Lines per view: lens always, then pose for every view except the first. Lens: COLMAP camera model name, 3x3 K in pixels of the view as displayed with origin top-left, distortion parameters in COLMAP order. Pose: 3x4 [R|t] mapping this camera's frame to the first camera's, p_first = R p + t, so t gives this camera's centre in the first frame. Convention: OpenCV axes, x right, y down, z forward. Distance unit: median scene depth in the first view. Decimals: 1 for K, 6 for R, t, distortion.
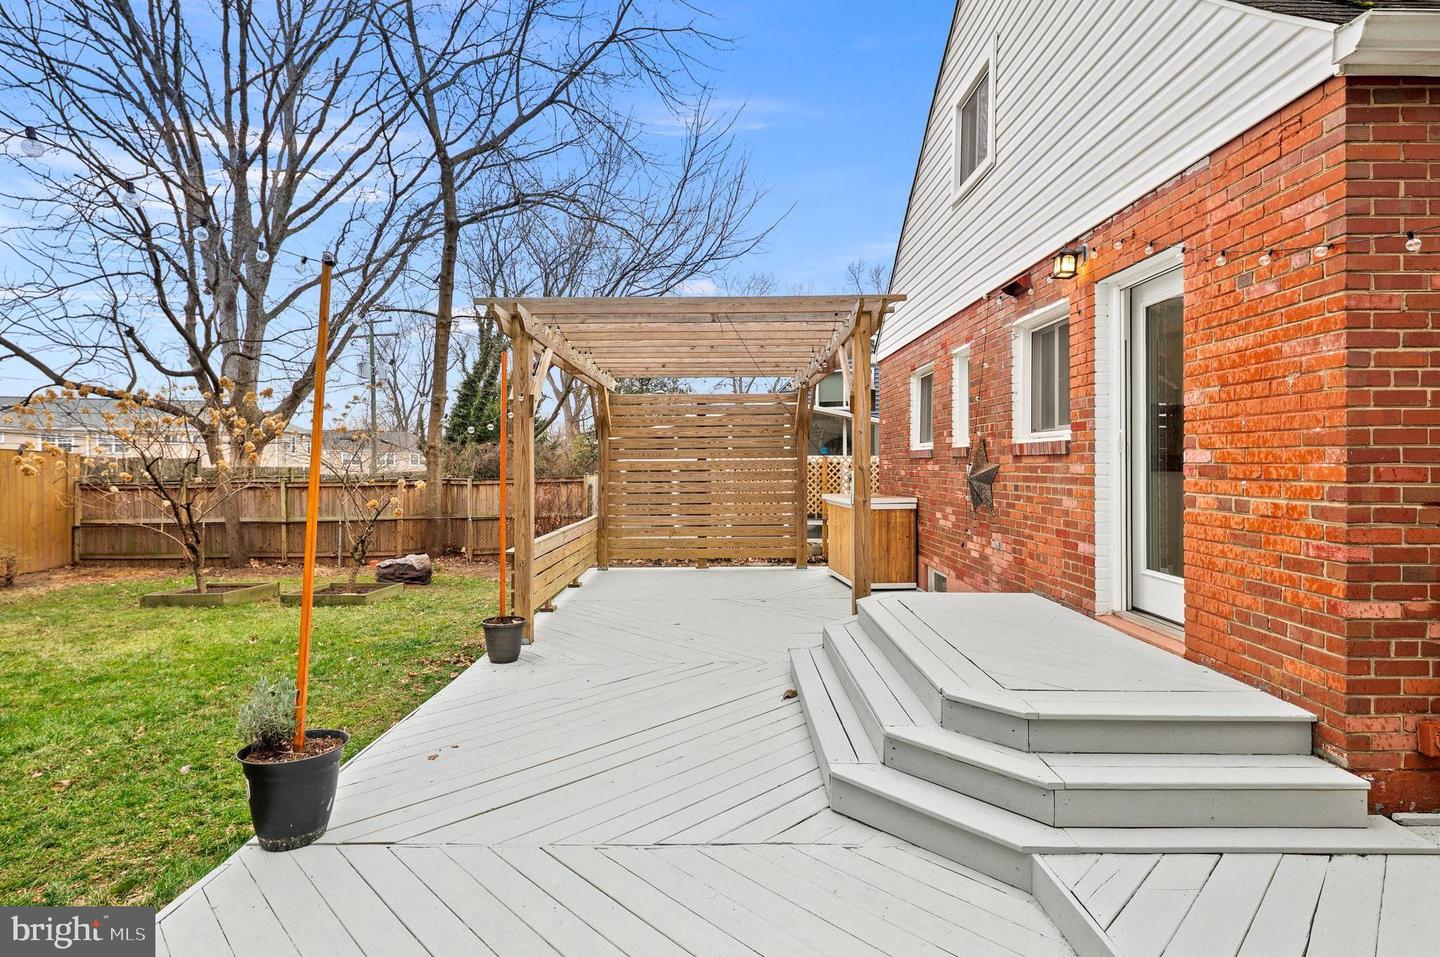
lens RADIAL K [[712.6, 0, 720.0], [0, 712.6, 478.5], [0, 0, 1]] dist [-0.000433, -0.000064]
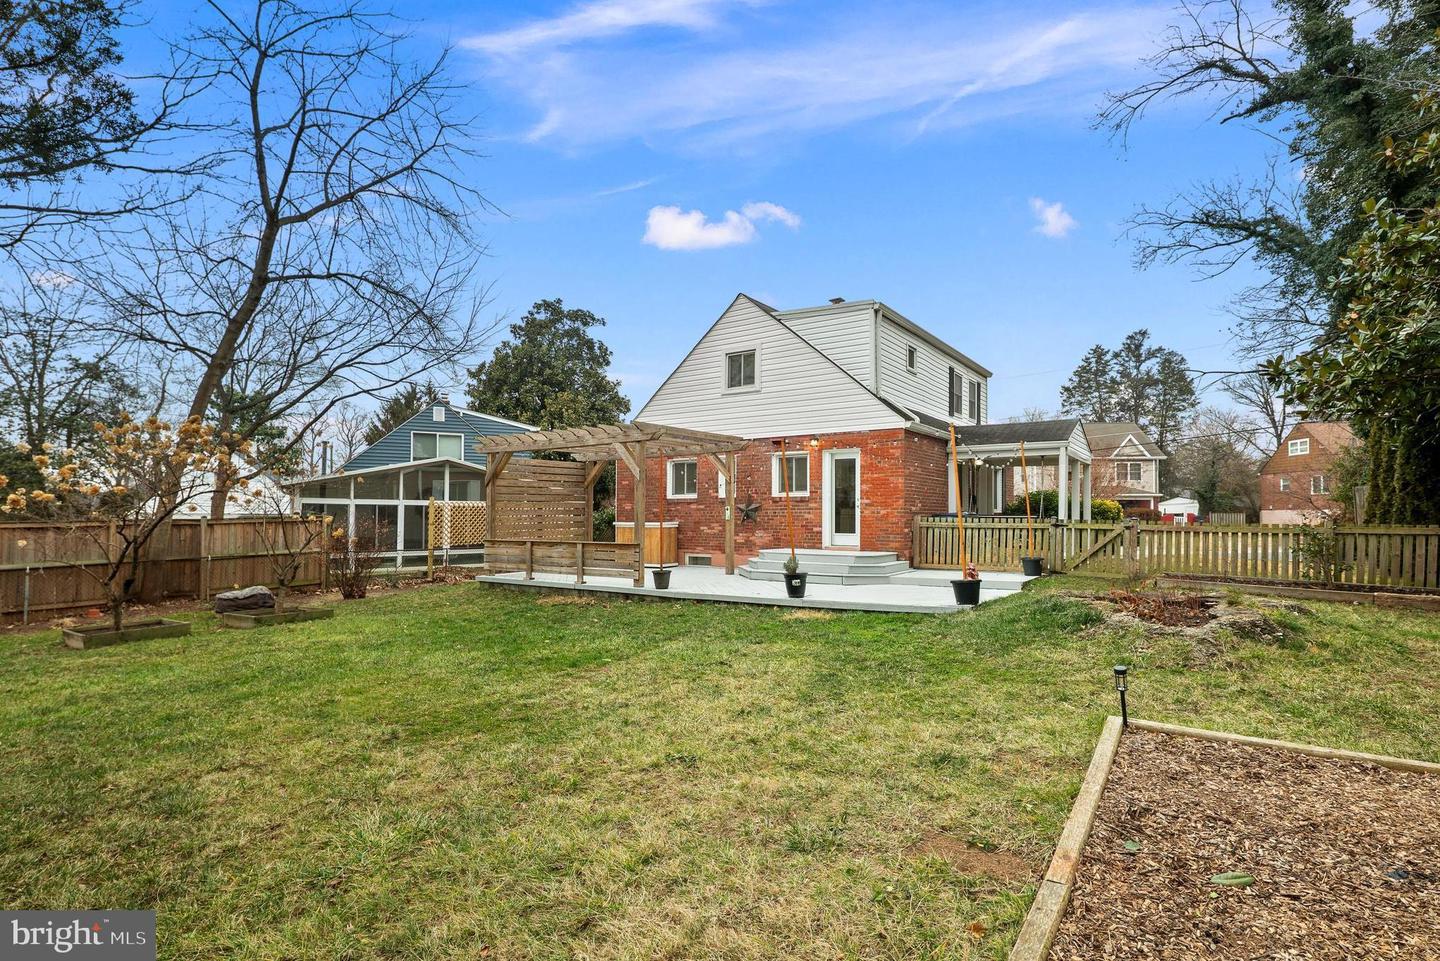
lens RADIAL K [[703.7, 0, 728.0], [0, 703.7, 520.7], [0, 0, 1]] dist [-0.000609, -0.000096]
pose [[0.562477, -0.005619, 0.826794, -1.376956], [0.016412, 0.999856, -0.004370, 0.037707], [-0.826650, 0.016027, 0.562488, -0.275633]]
